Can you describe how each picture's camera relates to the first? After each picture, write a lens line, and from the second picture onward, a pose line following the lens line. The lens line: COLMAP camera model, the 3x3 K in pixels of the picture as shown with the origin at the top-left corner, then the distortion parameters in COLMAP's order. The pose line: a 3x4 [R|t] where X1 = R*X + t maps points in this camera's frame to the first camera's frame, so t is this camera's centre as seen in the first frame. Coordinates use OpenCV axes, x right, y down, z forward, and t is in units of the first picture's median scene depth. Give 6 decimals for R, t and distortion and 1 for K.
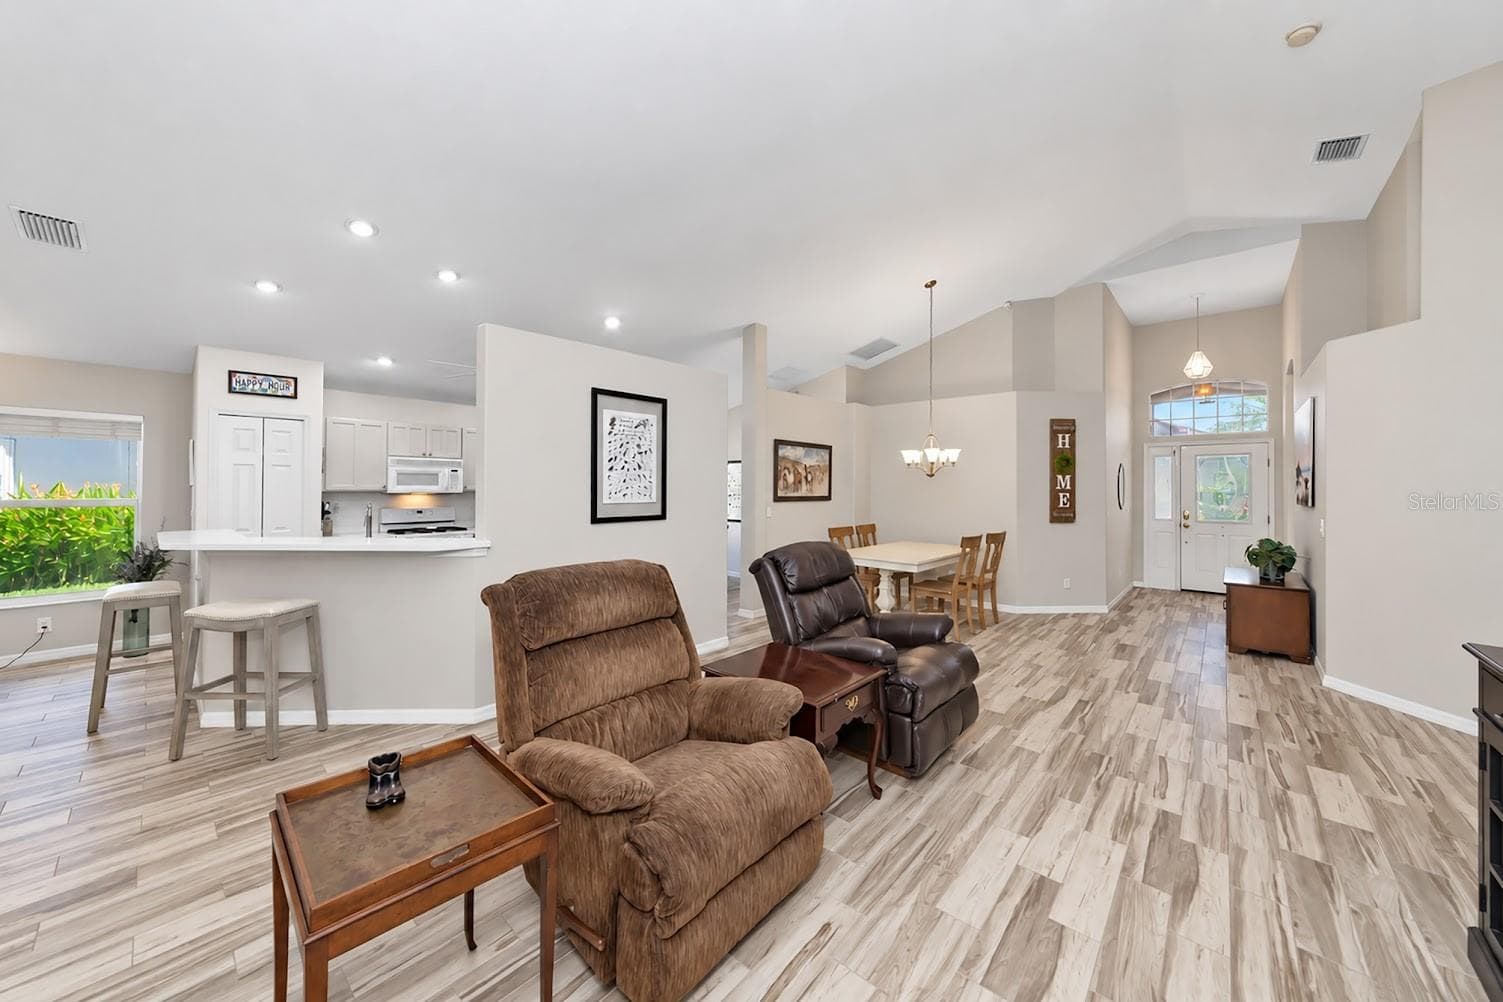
lens RADIAL K [[524.6, 0, 749.7], [0, 524.6, 485.6], [0, 0, 1]] dist [0.000098, 0.000070]
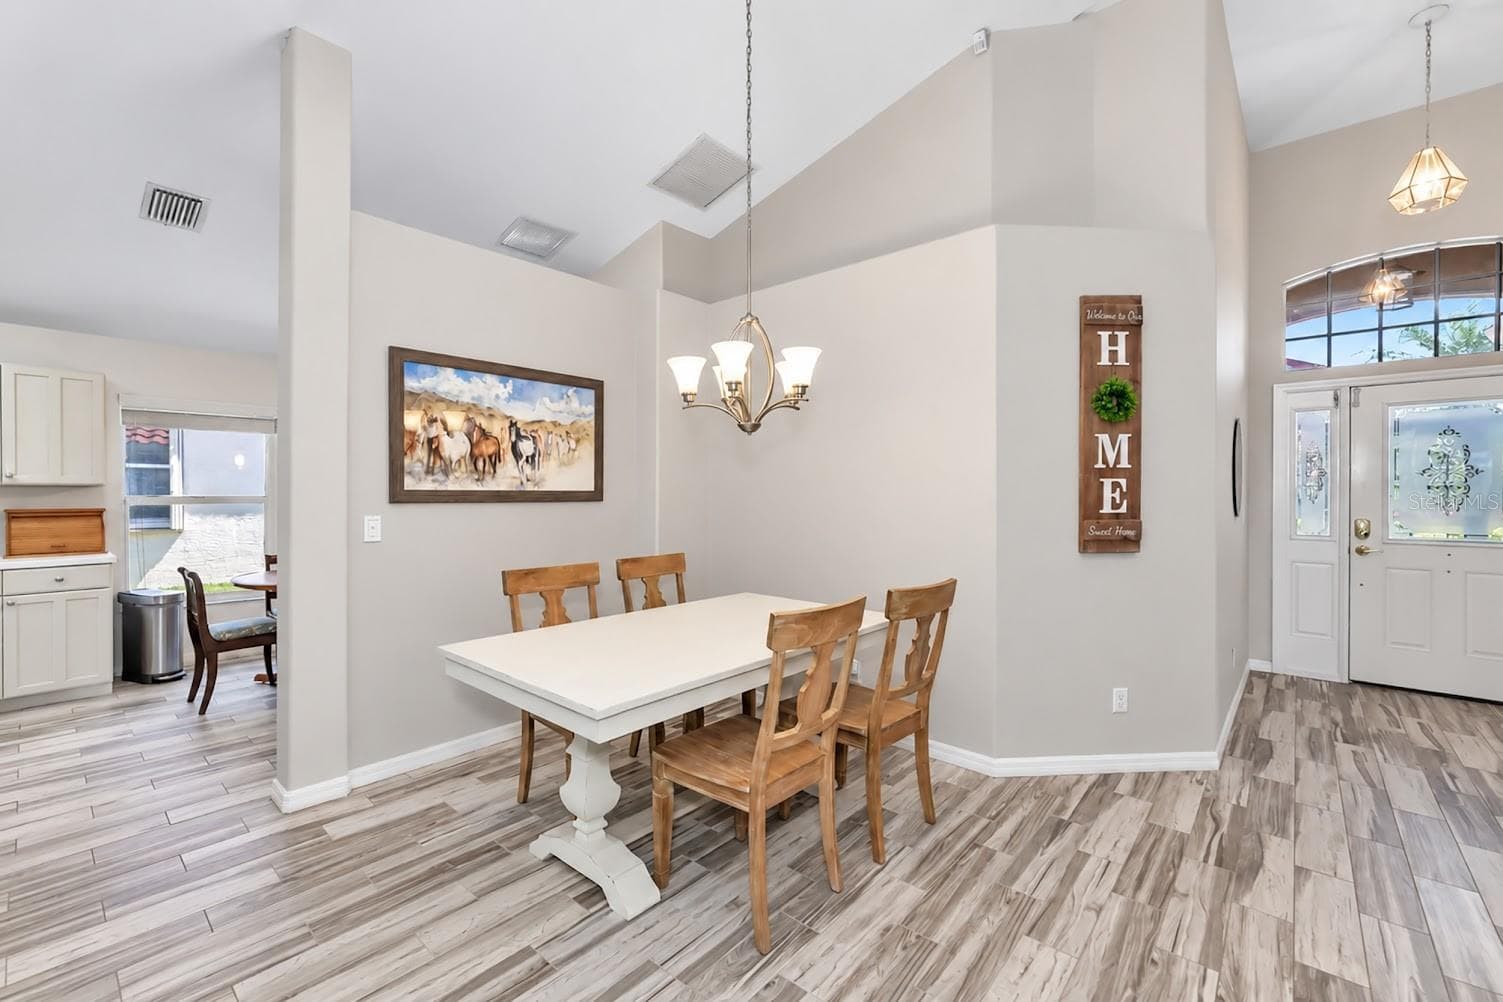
lens RADIAL K [[599.1, 0, 751.5], [0, 599.1, 501.0], [0, 0, 1]] dist [-0.000742, 0.000871]
pose [[0.999983, -0.005277, 0.002506, 0.315973], [0.005247, 0.999918, 0.011670, 0.024699], [-0.002568, -0.011656, 0.999929, 0.534352]]
